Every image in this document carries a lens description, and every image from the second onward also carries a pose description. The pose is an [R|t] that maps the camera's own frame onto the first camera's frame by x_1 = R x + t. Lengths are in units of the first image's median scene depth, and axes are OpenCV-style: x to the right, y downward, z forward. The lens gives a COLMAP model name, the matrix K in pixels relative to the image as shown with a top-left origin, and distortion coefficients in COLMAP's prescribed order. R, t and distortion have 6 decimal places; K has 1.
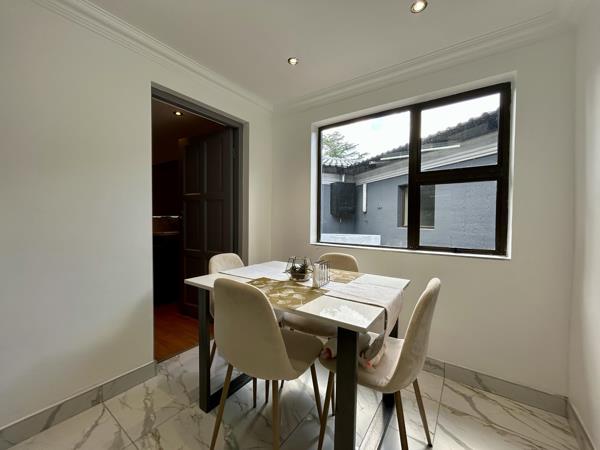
lens RADIAL K [[242.6, 0, 300.0], [0, 242.6, 225.0], [0, 0, 1]] dist [0.000543, 0.001044]
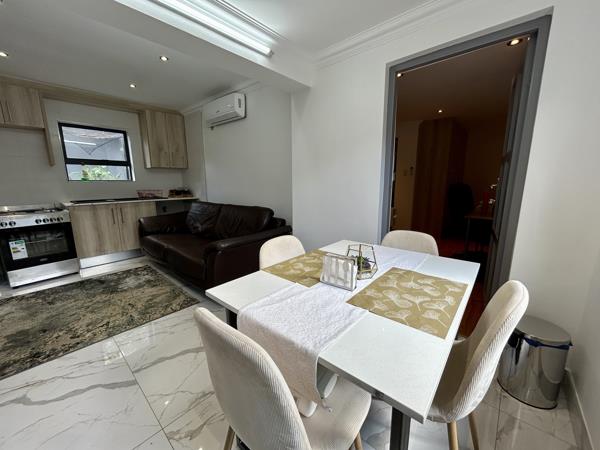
lens RADIAL K [[242.6, 0, 300.0], [0, 242.6, 225.0], [0, 0, 1]] dist [0.000543, 0.001044]
pose [[-0.115794, 0.174311, -0.977859, 0.894040], [-0.022728, 0.983758, 0.178054, -0.079138], [0.993013, 0.042842, -0.109951, 1.060760]]
